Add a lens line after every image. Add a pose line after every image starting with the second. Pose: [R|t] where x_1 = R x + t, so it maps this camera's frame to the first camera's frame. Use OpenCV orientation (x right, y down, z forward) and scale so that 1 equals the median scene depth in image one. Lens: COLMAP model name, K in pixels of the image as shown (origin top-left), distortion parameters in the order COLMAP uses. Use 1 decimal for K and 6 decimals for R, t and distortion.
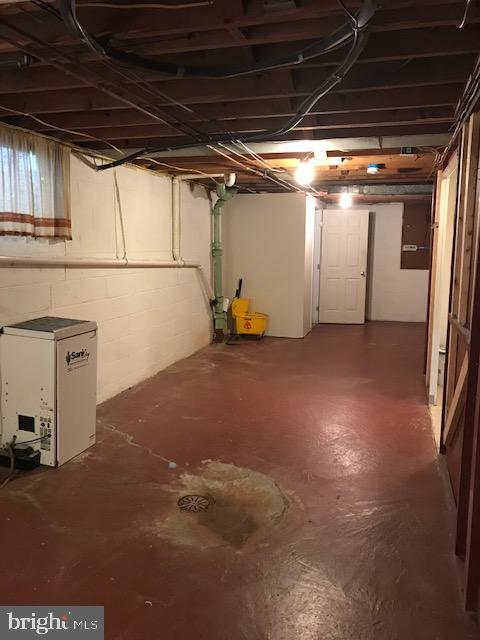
lens RADIAL K [[526.9, 0, 240.0], [0, 526.9, 320.0], [0, 0, 1]] dist [0.030091, -0.005651]
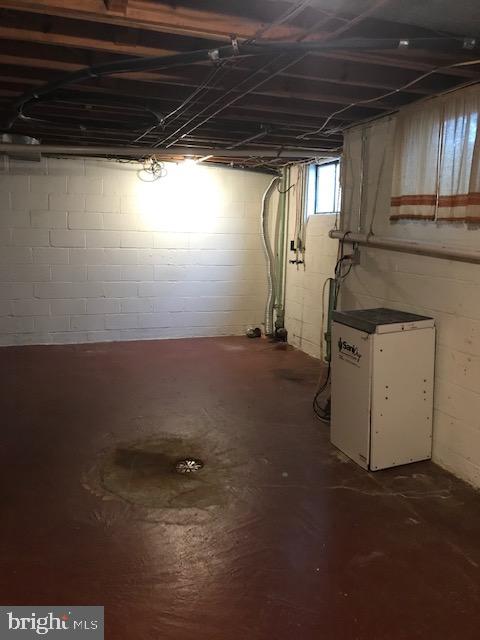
lens RADIAL K [[526.9, 0, 240.0], [0, 526.9, 320.0], [0, 0, 1]] dist [0.030091, -0.005651]
pose [[-0.807534, 0.075044, -0.585027, 0.370823], [-0.114617, 0.953000, 0.280455, -0.211029], [0.578577, 0.293531, -0.760979, 1.540137]]
